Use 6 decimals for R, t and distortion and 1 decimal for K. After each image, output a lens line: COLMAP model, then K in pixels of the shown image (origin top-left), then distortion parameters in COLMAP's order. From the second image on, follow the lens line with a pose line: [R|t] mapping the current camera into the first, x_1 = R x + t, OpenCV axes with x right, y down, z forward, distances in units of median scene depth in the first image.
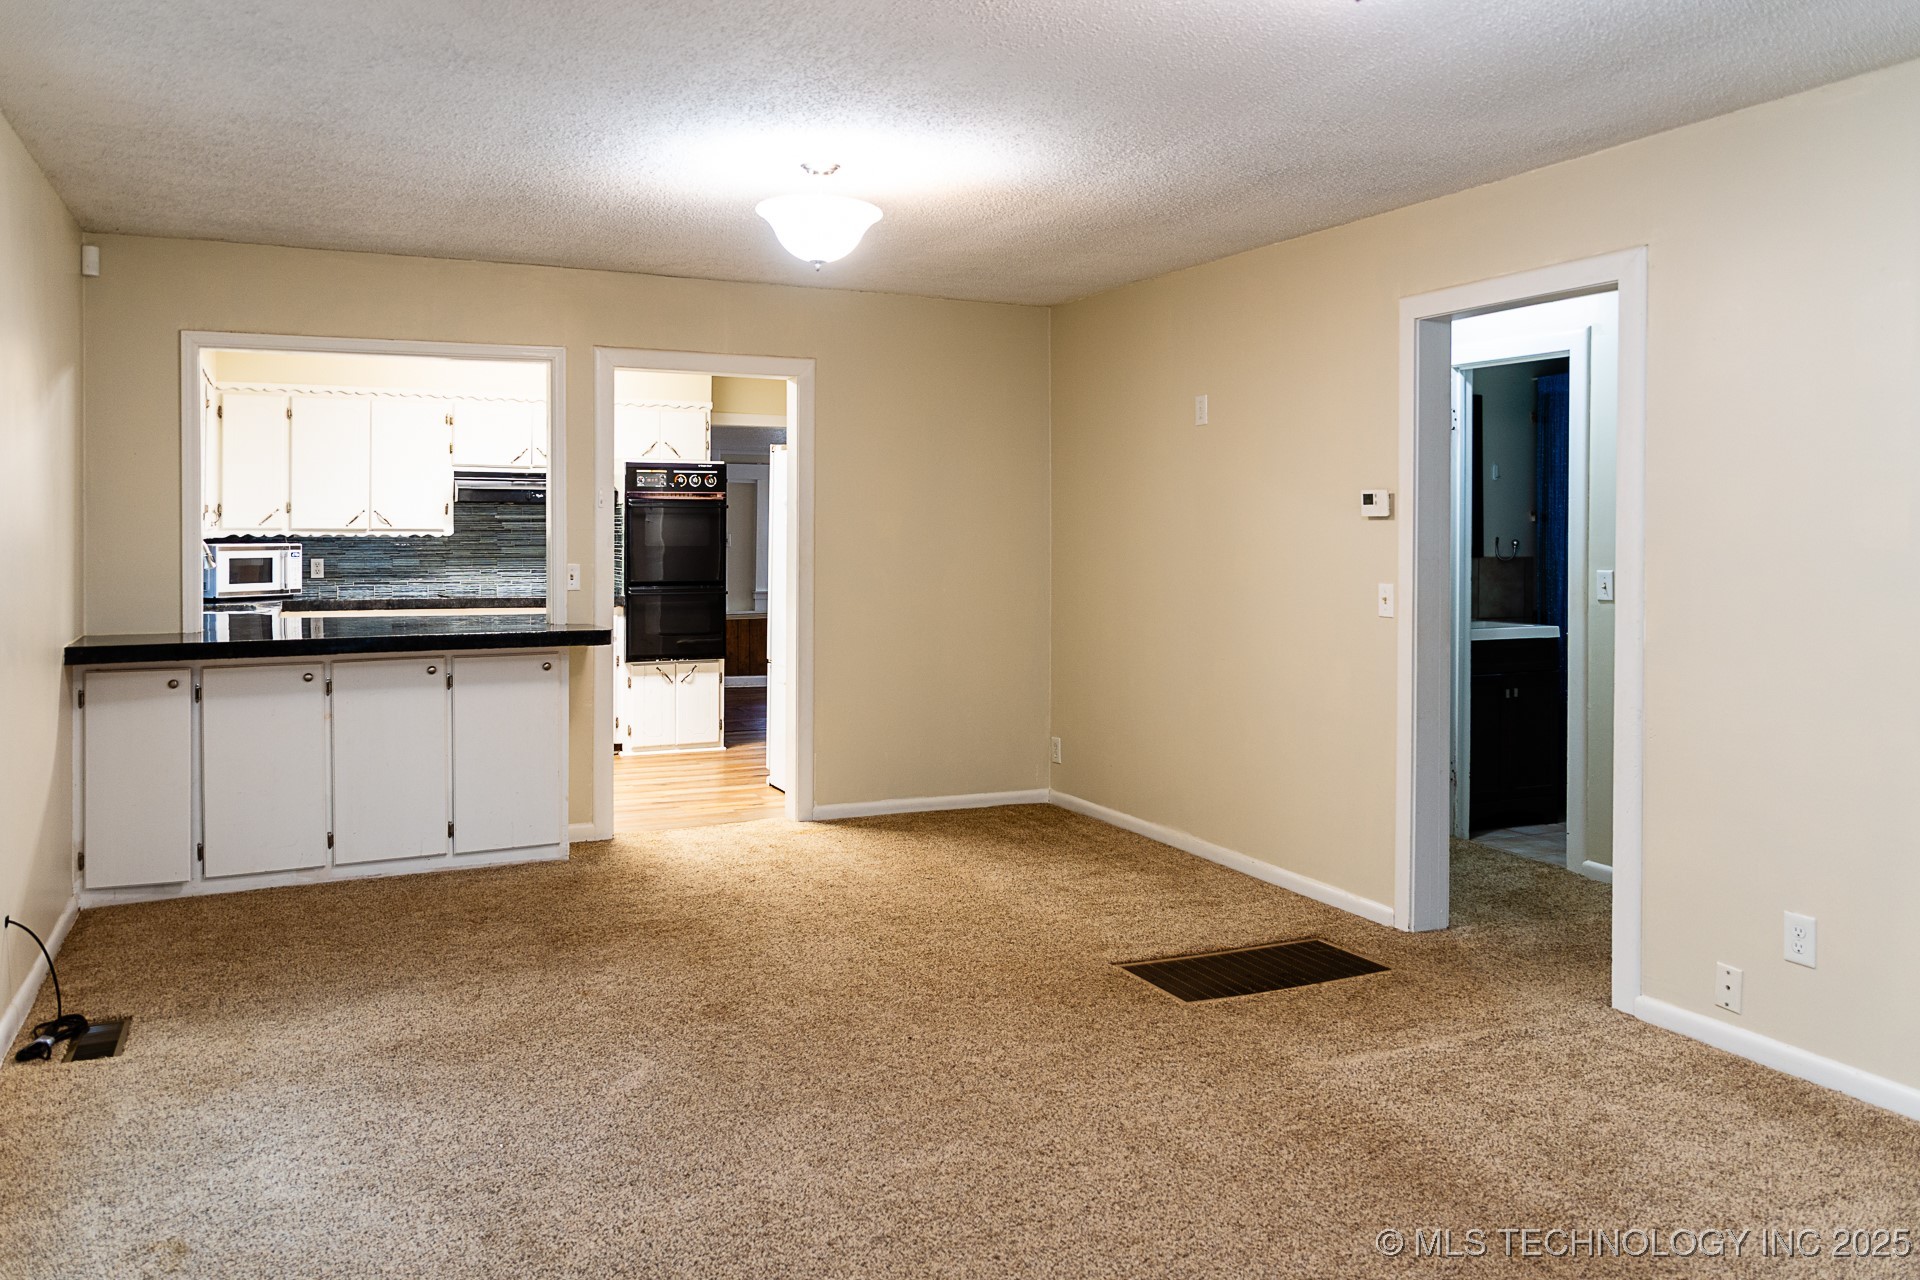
lens RADIAL K [[1413.7, 0, 951.0], [0, 1413.7, 547.6], [0, 0, 1]] dist [0.011605, 0.001784]
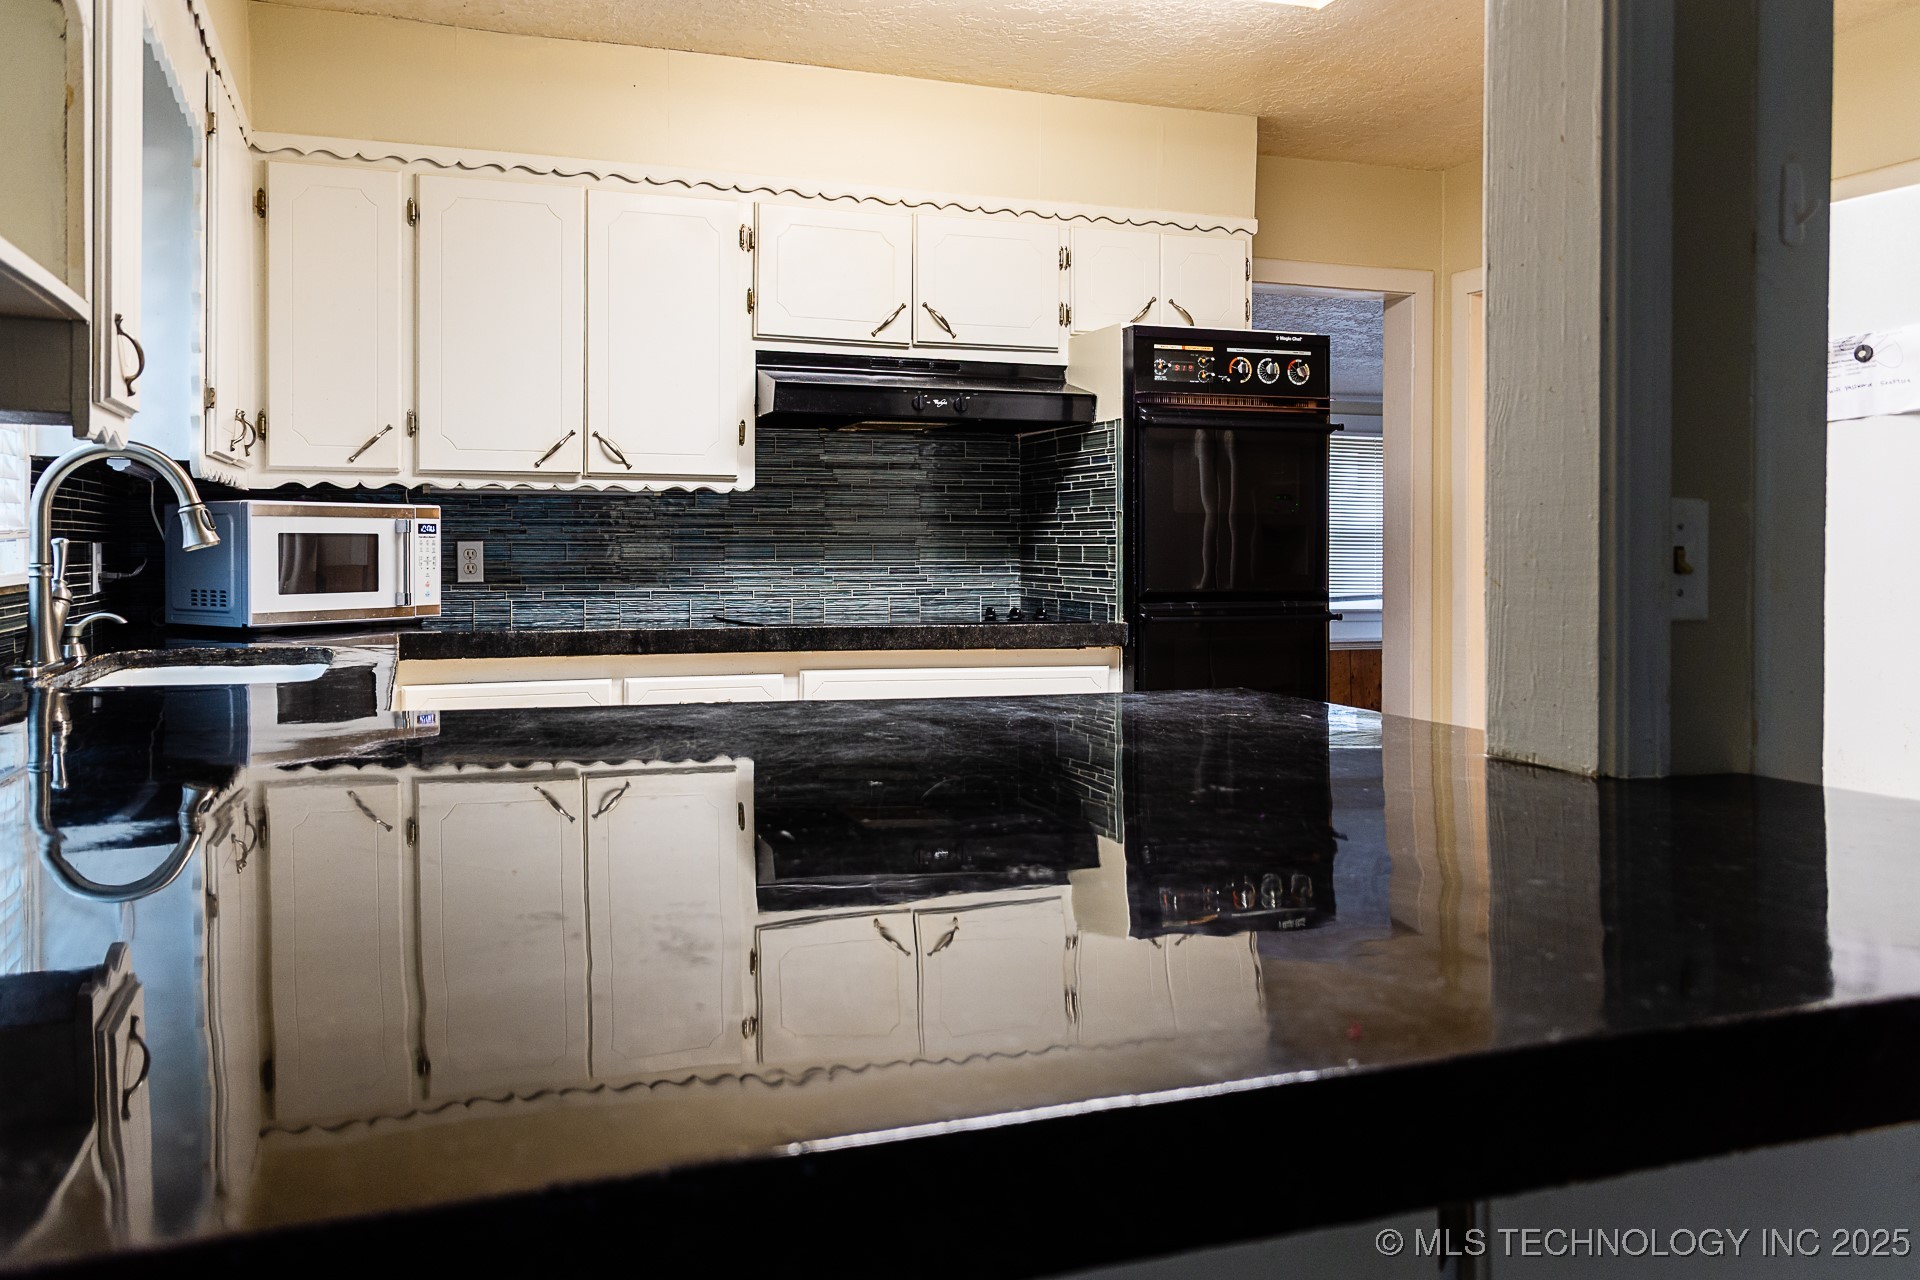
lens RADIAL K [[1518.9, 0, 954.4], [0, 1518.9, 588.2], [0, 0, 1]] dist [0.002307, 0.000600]
pose [[0.996087, 0.002332, -0.088342, -0.257587], [-0.000712, 0.999831, 0.018365, 0.014881], [0.088370, -0.018230, 0.995921, 0.543344]]
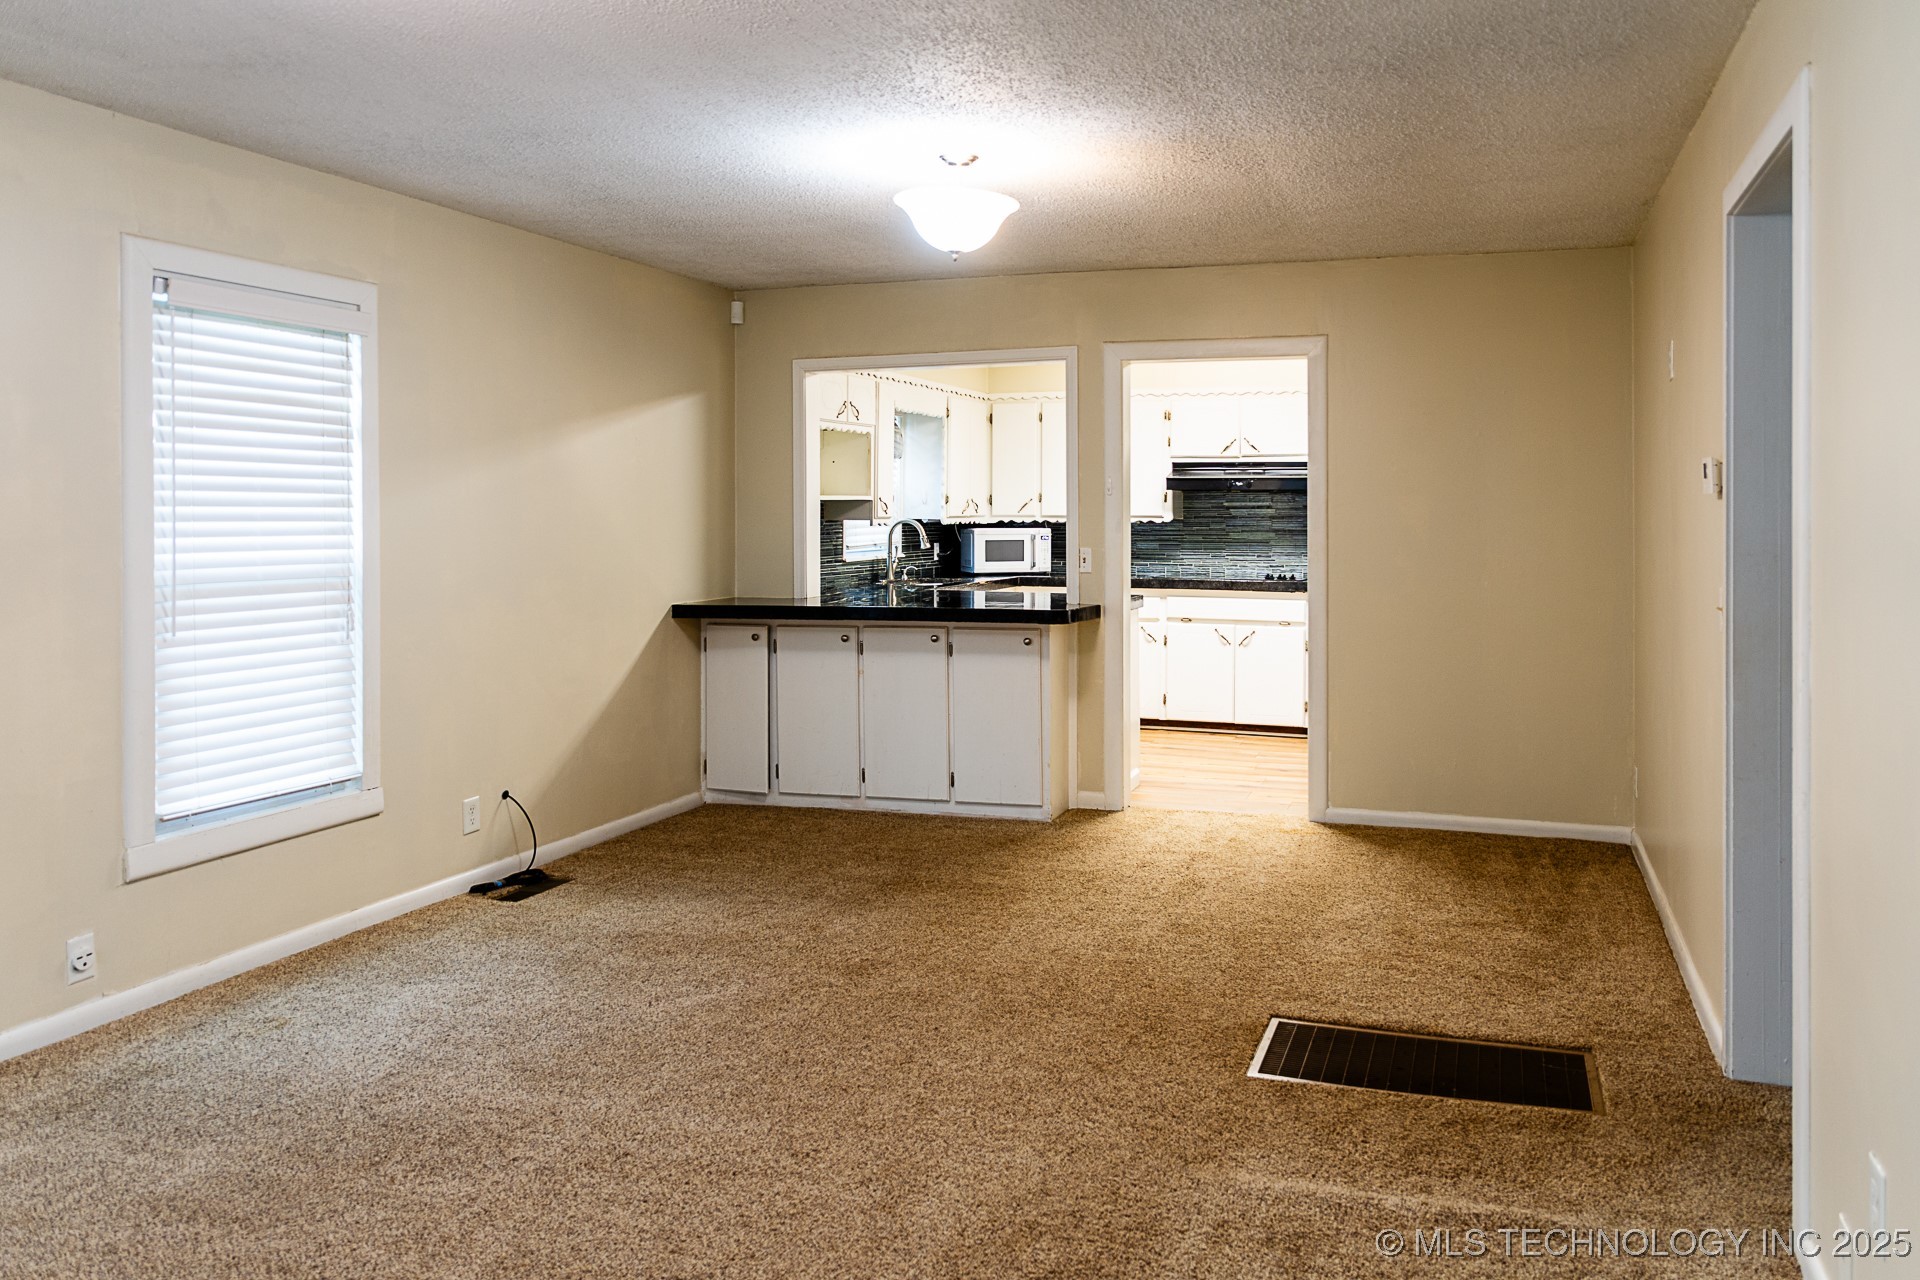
lens RADIAL K [[1388.3, 0, 1055.9], [0, 1388.3, 529.1], [0, 0, 1]] dist [0.005613, 0.001196]
pose [[0.760873, 0.003798, -0.648890, 0.289975], [-0.005977, 0.999981, -0.001155, -0.000971], [0.648873, 0.004757, 0.760882, 0.136889]]
